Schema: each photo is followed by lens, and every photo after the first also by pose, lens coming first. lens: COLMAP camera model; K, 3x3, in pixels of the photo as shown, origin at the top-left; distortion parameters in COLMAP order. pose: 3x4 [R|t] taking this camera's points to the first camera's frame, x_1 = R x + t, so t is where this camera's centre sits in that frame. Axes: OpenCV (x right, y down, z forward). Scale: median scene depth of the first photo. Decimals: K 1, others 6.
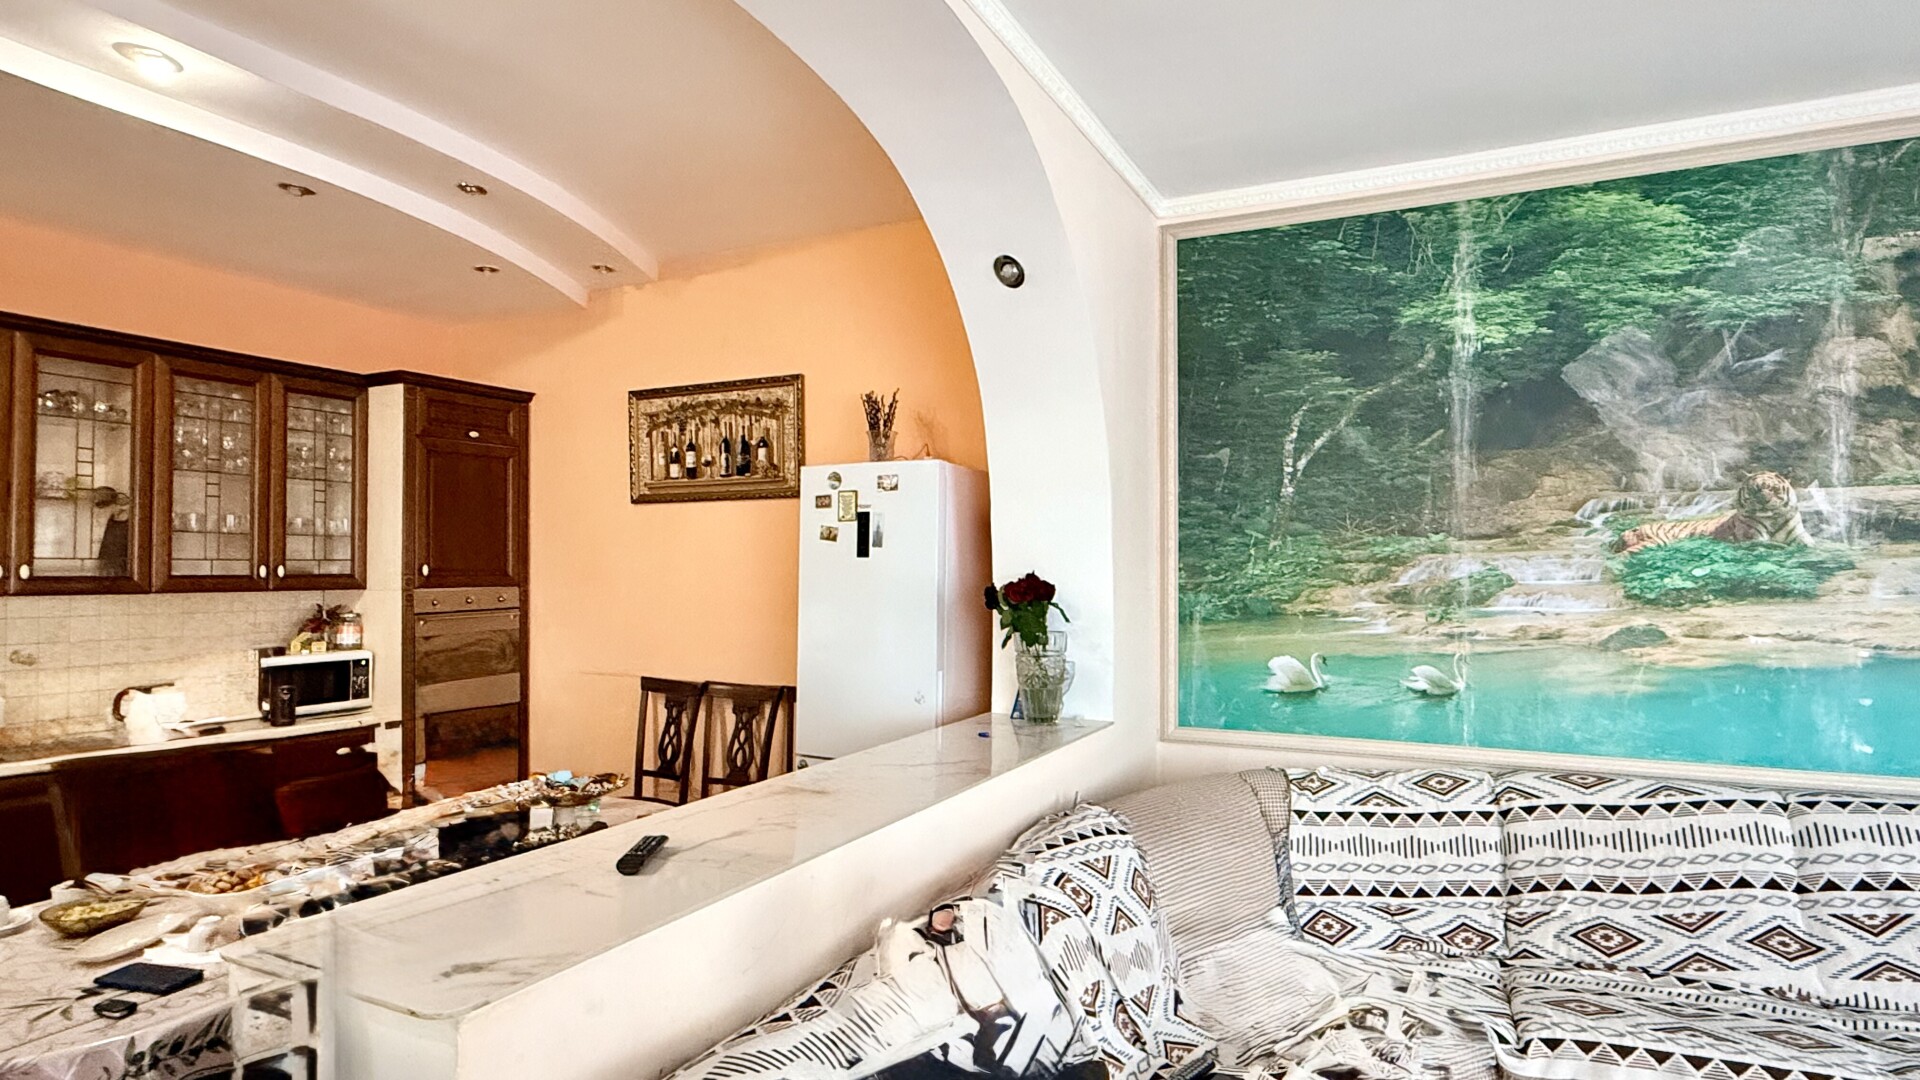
lens RADIAL K [[1039.3, 0, 962.1], [0, 1039.3, 545.2], [0, 0, 1]] dist [0.001100, 0.001354]
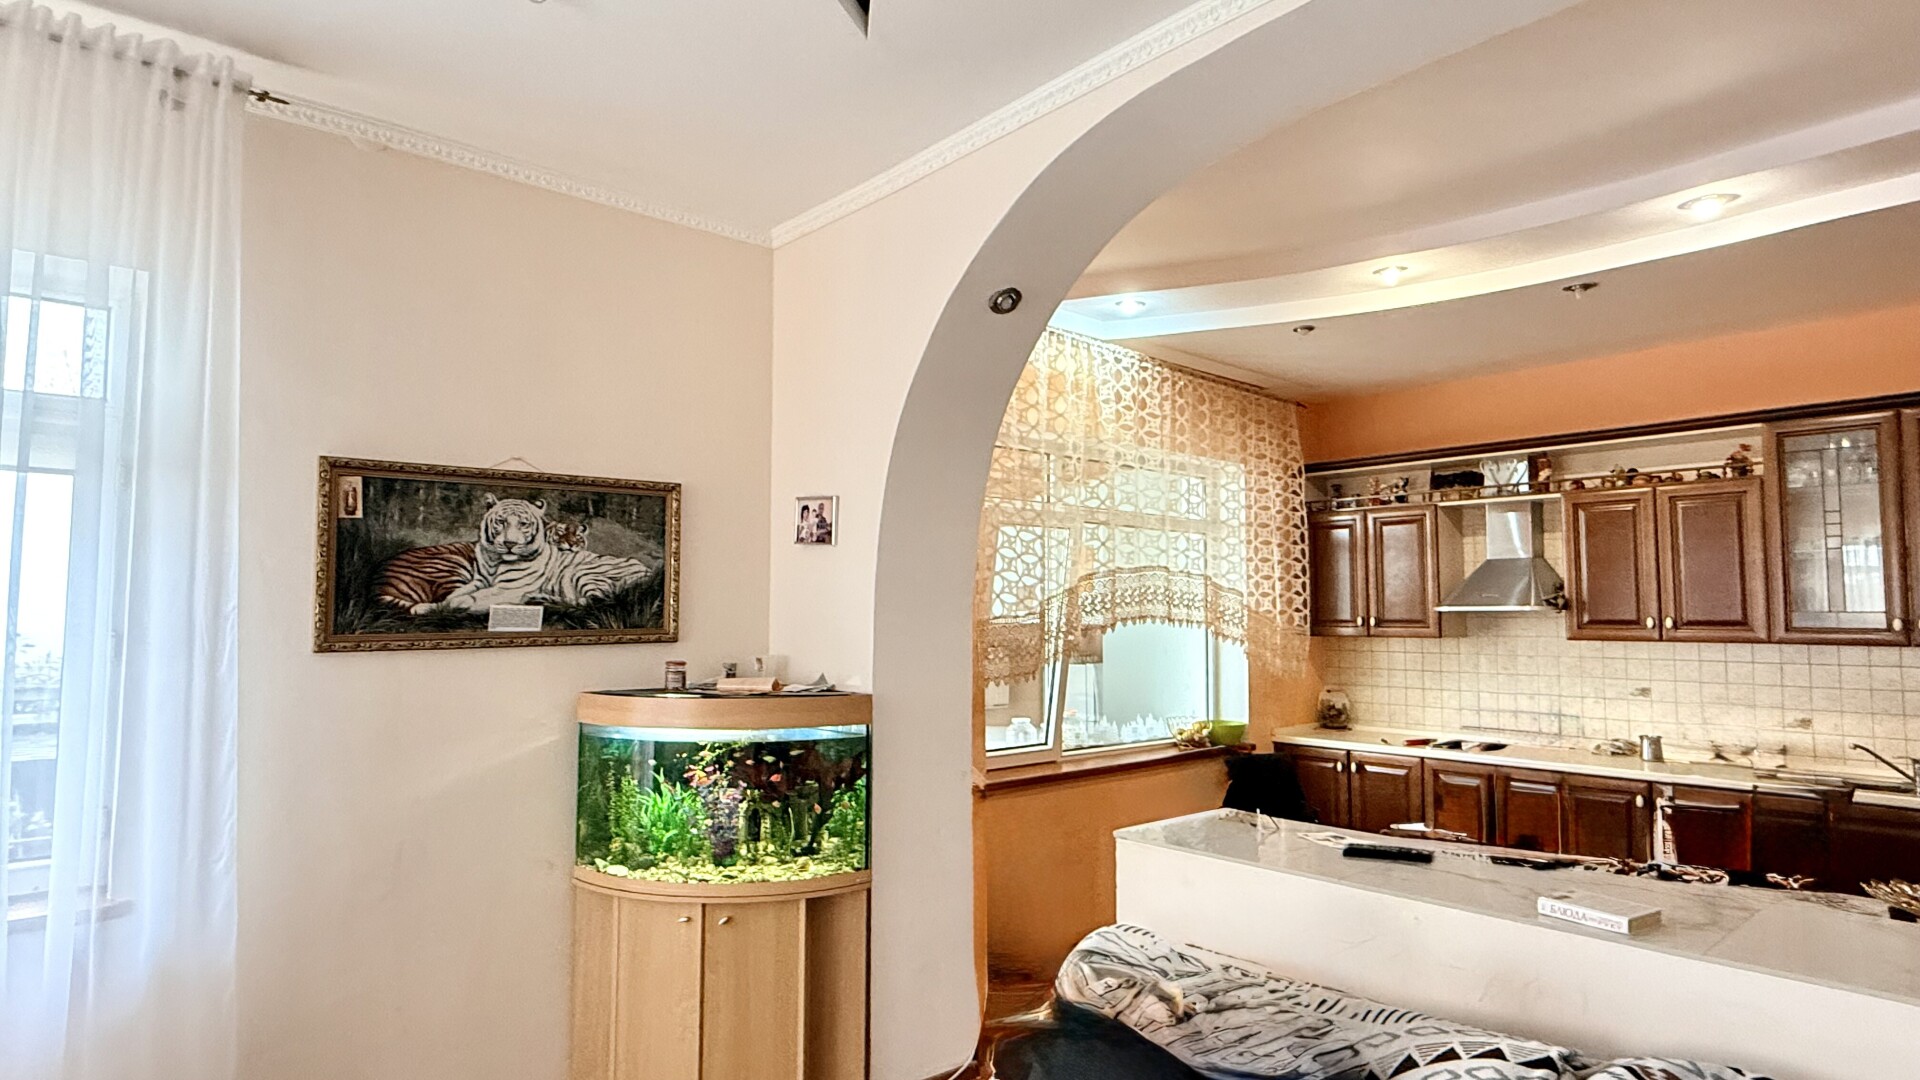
lens RADIAL K [[1039.3, 0, 962.1], [0, 1039.3, 545.2], [0, 0, 1]] dist [0.001100, 0.001354]
pose [[-0.390087, -0.065328, -0.918458, 0.533273], [0.017011, 0.996798, -0.078125, 0.011693], [0.920621, -0.046099, -0.387727, 0.527955]]
